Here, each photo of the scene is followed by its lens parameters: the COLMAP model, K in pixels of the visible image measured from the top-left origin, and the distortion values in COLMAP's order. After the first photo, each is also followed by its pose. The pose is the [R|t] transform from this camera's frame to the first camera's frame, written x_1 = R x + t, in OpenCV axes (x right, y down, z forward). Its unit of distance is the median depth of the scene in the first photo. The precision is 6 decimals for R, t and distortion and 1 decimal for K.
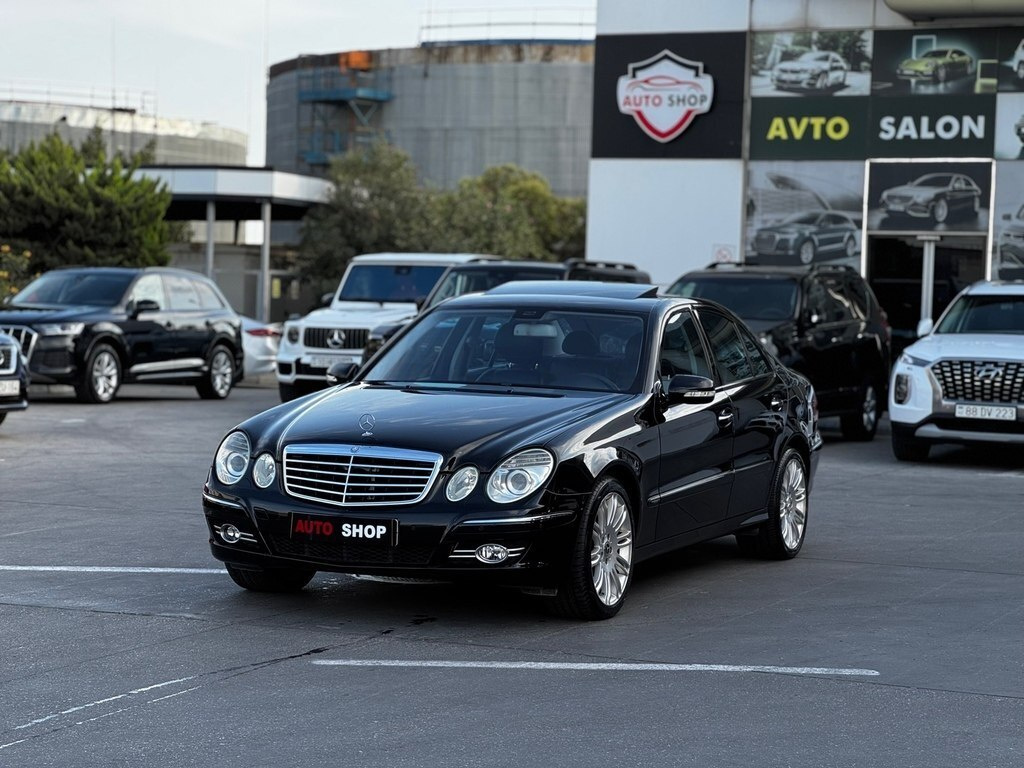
lens RADIAL K [[2362.8, 0, 506.6], [0, 2362.8, 390.4], [0, 0, 1]] dist [0.009458, 3.633129]
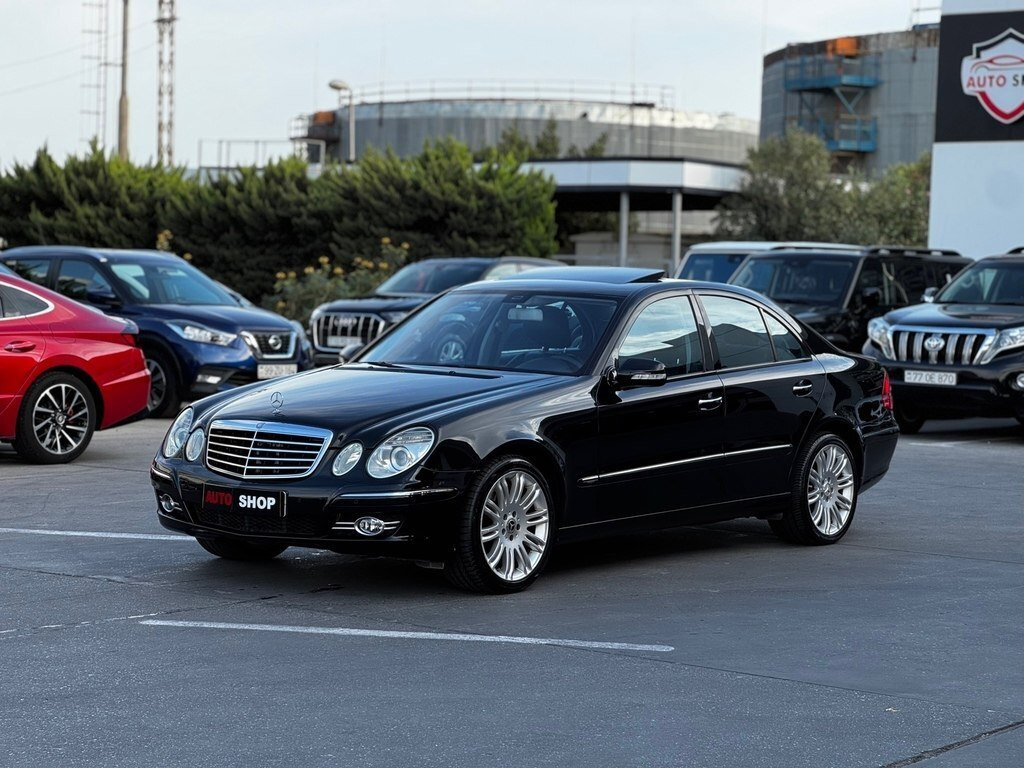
lens RADIAL K [[2362.8, 0, 506.6], [0, 2362.8, 390.4], [0, 0, 1]] dist [0.009458, 3.633129]
pose [[0.969226, 0.008875, -0.246012, 0.093985], [-0.007897, 0.999957, 0.004960, 0.000996], [0.246046, -0.002865, 0.969254, -0.000013]]
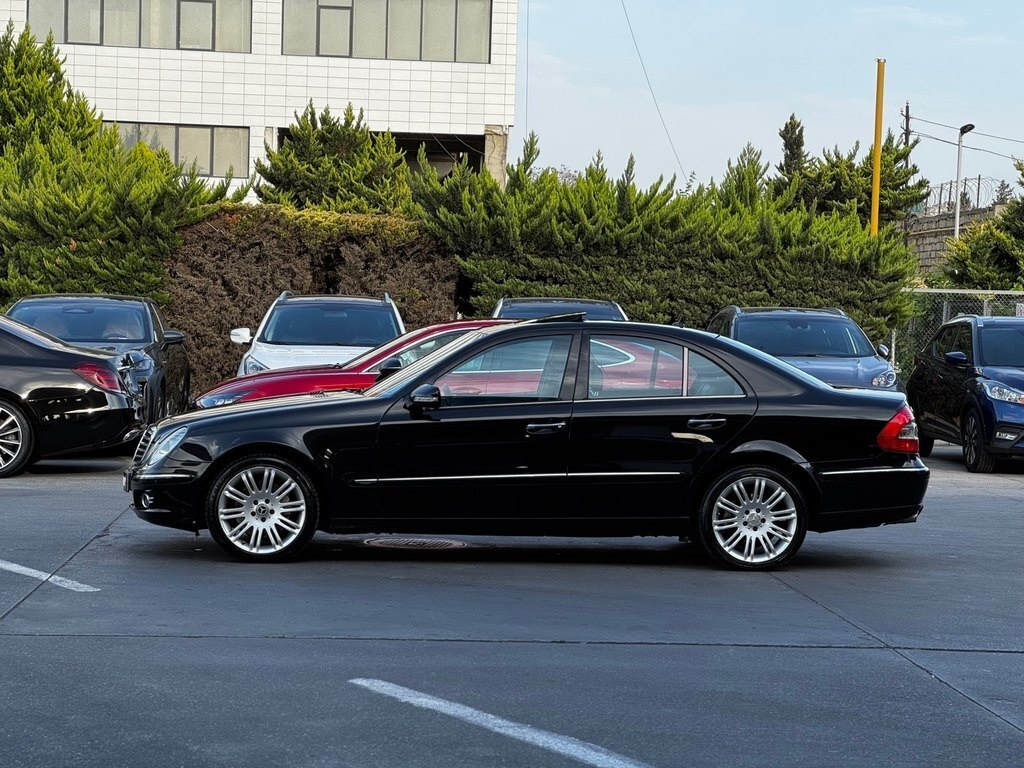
lens RADIAL K [[2362.8, 0, 506.6], [0, 2362.8, 390.4], [0, 0, 1]] dist [0.009458, 3.633129]
pose [[0.467877, 0.012546, -0.883705, 0.403214], [-0.047252, 0.998824, -0.010838, 0.002858], [0.882530, 0.046828, 0.467920, 0.160875]]
